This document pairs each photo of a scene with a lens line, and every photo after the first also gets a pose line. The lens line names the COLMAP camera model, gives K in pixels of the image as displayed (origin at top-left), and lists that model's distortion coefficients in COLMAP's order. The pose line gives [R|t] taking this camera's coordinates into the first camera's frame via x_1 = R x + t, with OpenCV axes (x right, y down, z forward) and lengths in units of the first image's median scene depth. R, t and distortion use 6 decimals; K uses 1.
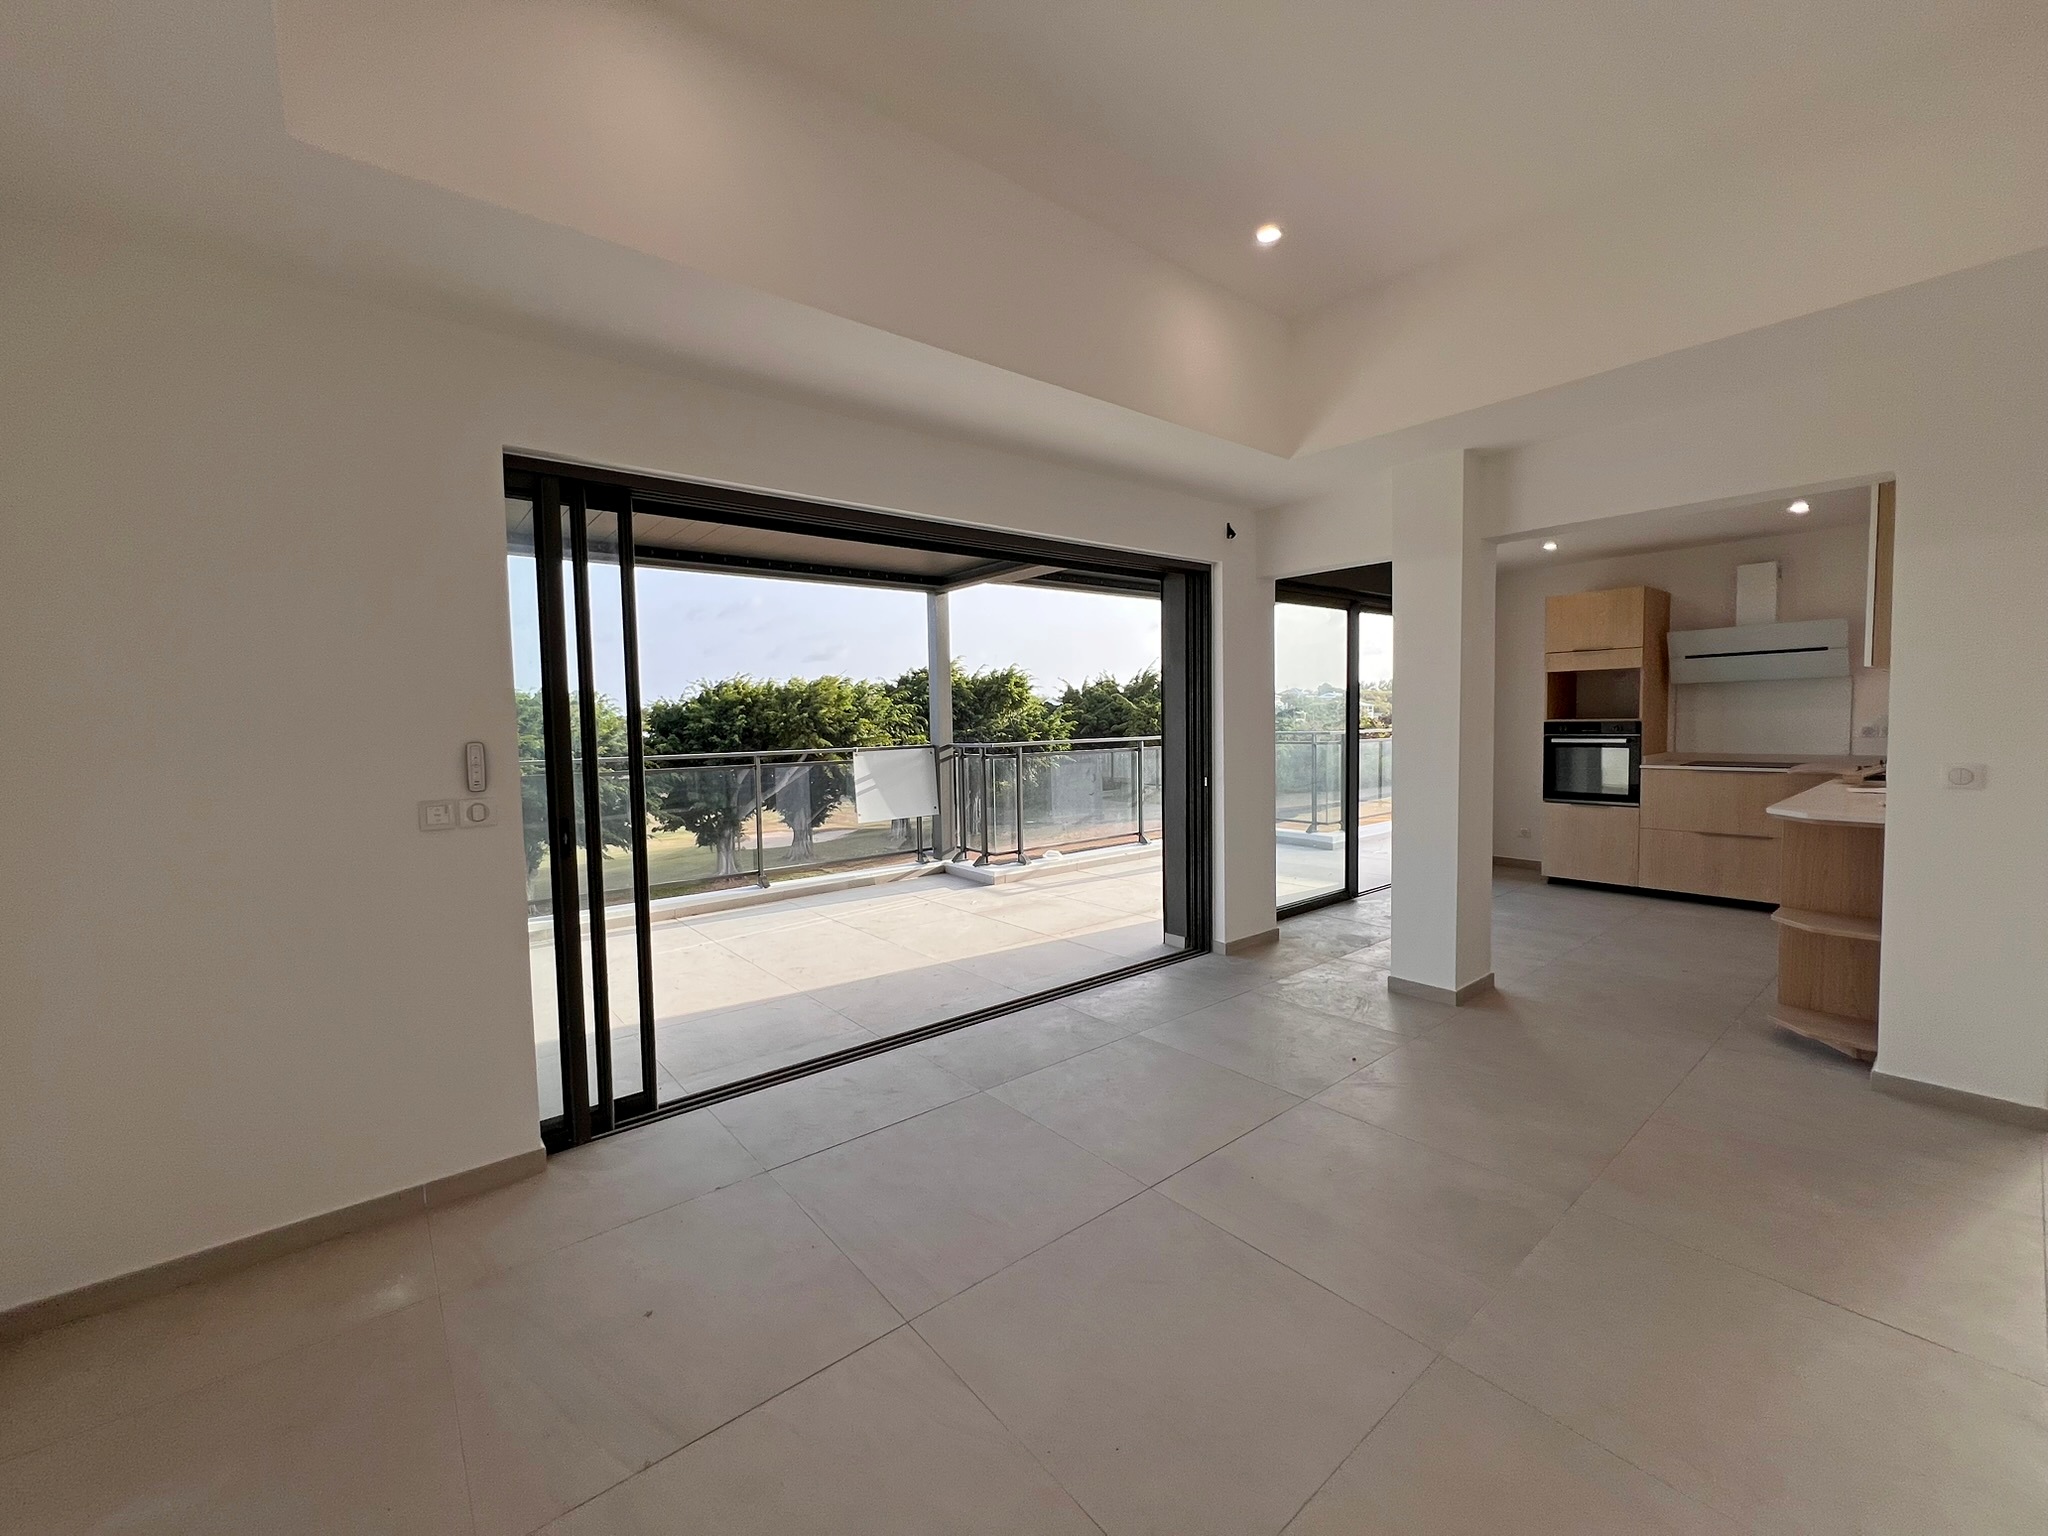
lens RADIAL K [[822.8, 0, 1030.2], [0, 822.8, 768.6], [0, 0, 1]] dist [0.004568, 0.000200]
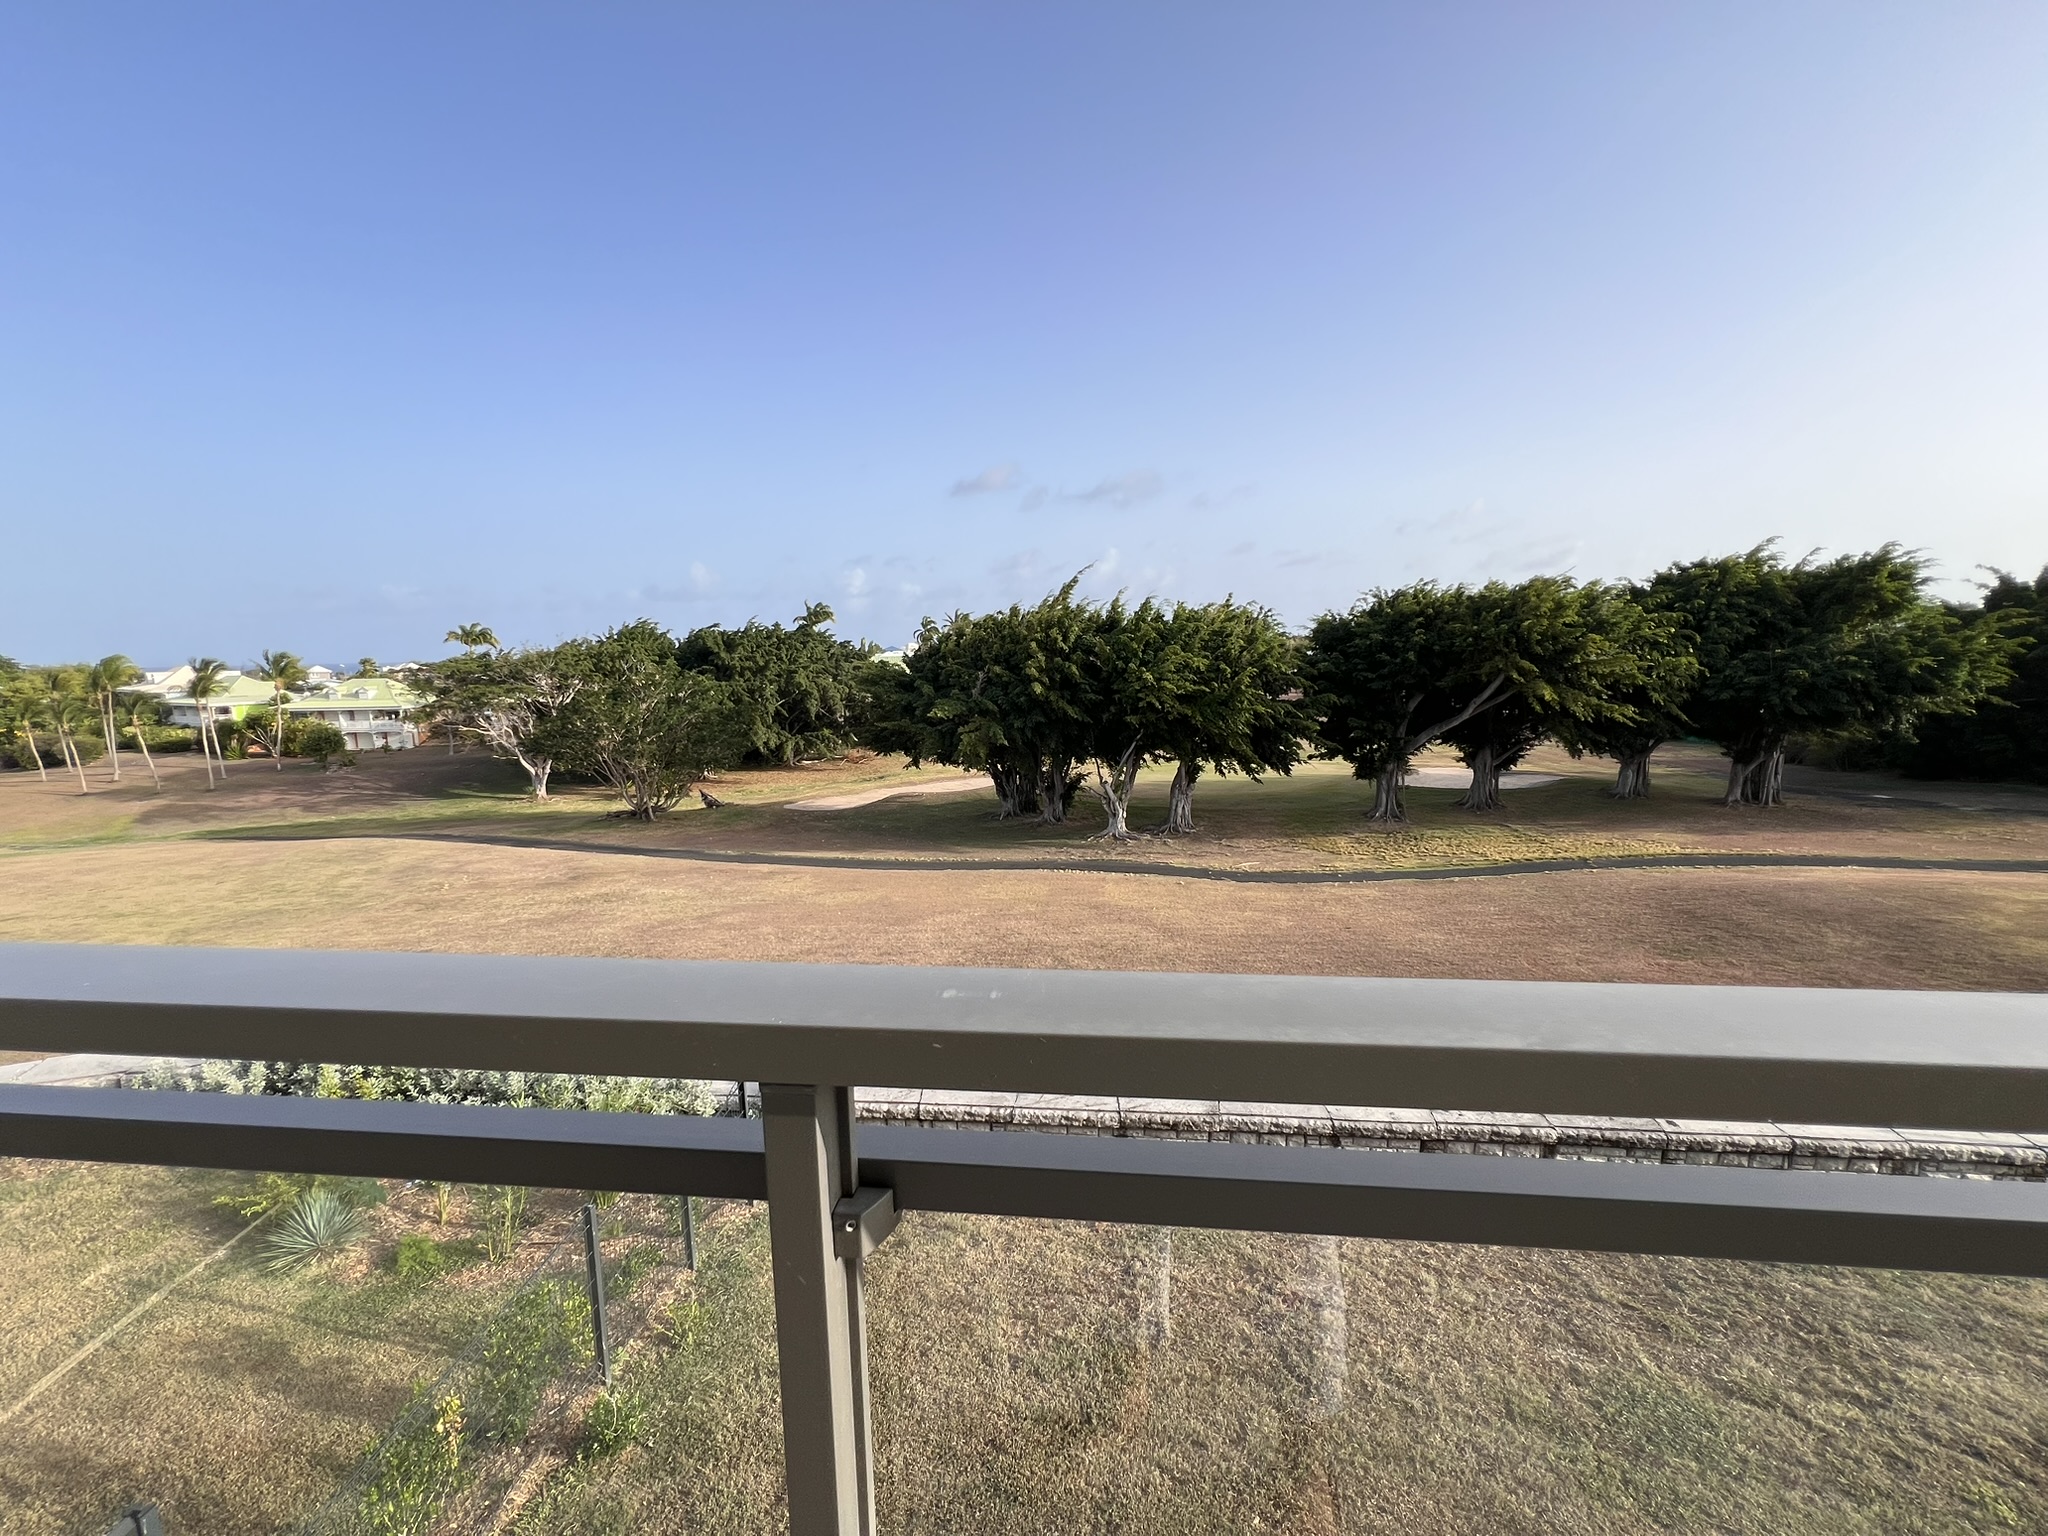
lens RADIAL K [[822.8, 0, 1019.6], [0, 822.8, 741.2], [0, 0, 1]] dist [0.004568, 0.000200]
pose [[0.707768, 0.089216, -0.700789, -0.037799], [-0.041216, 0.995519, 0.085111, -0.006163], [0.705242, -0.031355, 0.708273, 0.107552]]
